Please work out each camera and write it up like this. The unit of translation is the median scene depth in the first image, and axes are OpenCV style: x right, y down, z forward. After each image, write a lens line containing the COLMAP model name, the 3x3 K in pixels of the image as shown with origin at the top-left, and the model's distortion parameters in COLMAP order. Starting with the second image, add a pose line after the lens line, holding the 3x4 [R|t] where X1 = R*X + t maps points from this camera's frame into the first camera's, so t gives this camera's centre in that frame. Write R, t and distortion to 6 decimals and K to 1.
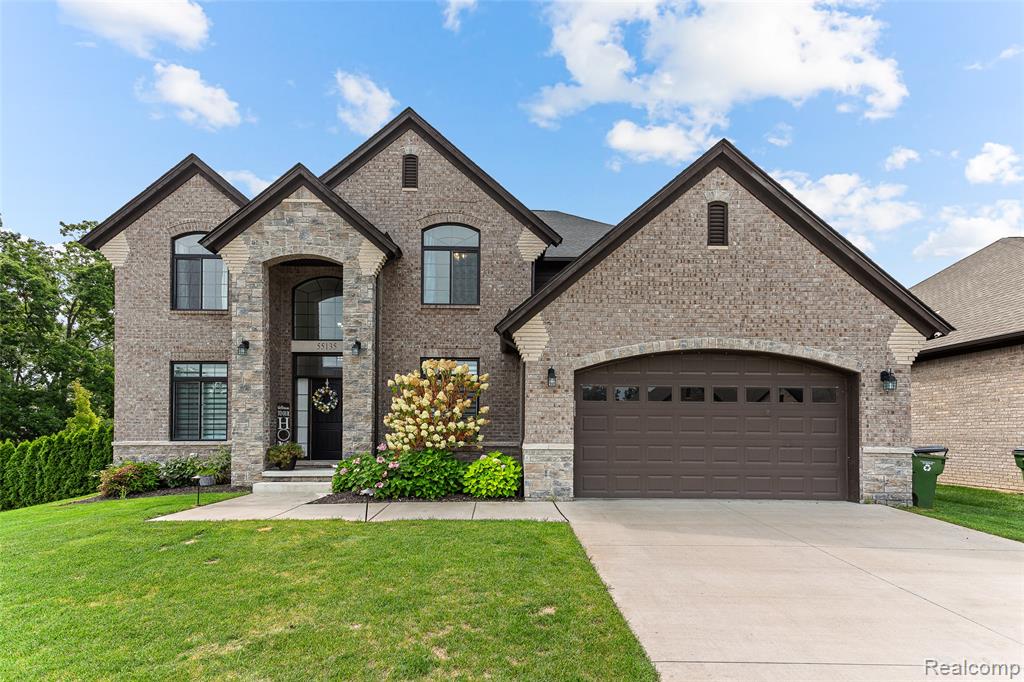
lens RADIAL K [[516.6, 0, 510.4], [0, 516.6, 421.5], [0, 0, 1]] dist [0.024964, 0.002958]
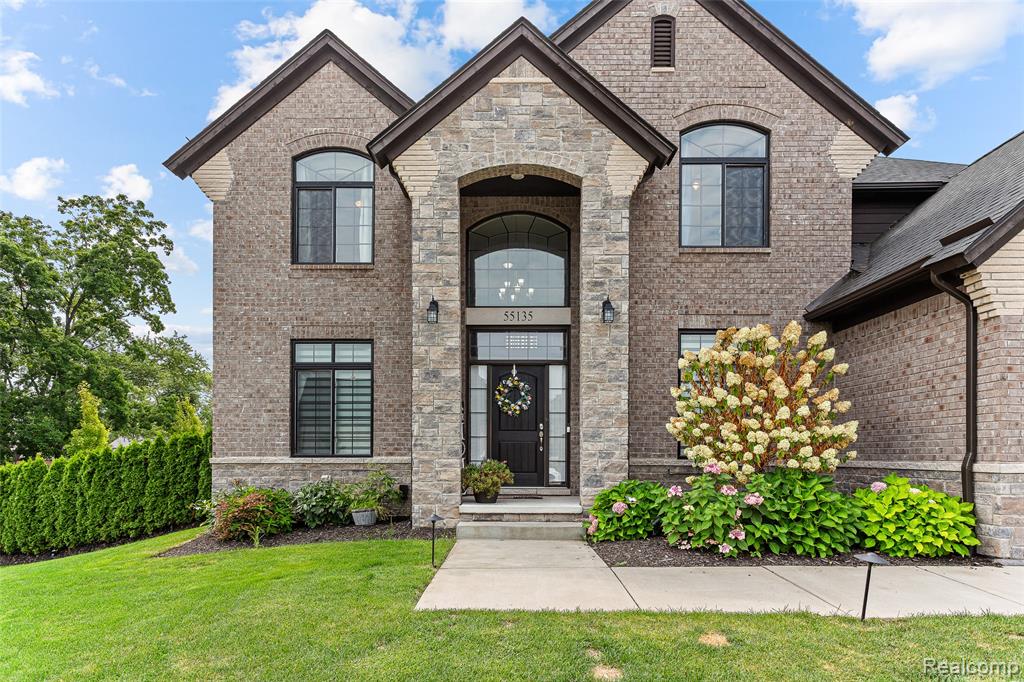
lens RADIAL K [[587.1, 0, 508.8], [0, 587.1, 441.6], [0, 0, 1]] dist [0.017744, -0.001238]
pose [[0.999560, 0.002061, -0.029606, -0.407864], [-0.001865, 0.999976, 0.006677, 0.013718], [0.029619, -0.006619, 0.999539, 0.286641]]
